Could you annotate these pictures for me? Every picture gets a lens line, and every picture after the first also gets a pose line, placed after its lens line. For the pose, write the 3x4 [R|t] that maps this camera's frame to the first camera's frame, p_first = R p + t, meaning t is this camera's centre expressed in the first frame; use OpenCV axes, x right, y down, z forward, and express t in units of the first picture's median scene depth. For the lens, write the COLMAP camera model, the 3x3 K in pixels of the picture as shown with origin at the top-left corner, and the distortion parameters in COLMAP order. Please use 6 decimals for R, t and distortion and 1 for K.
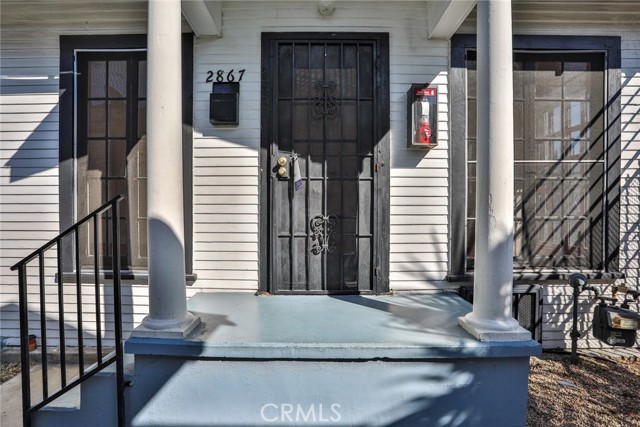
lens RADIAL K [[337.8, 0, 317.1], [0, 337.8, 212.3], [0, 0, 1]] dist [-0.075575, 0.033955]
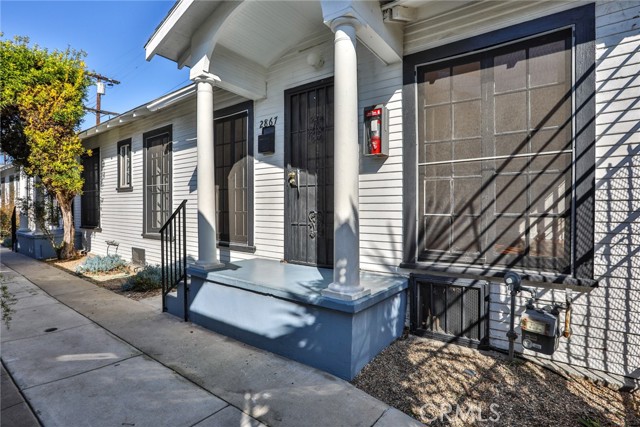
lens RADIAL K [[337.8, 0, 317.1], [0, 337.8, 212.3], [0, 0, 1]] dist [-0.075575, 0.033955]
pose [[0.789720, 0.007184, -0.613425, 0.884997], [-0.007160, 0.999971, 0.002494, 0.011496], [0.613425, 0.002423, 0.789749, -0.117604]]
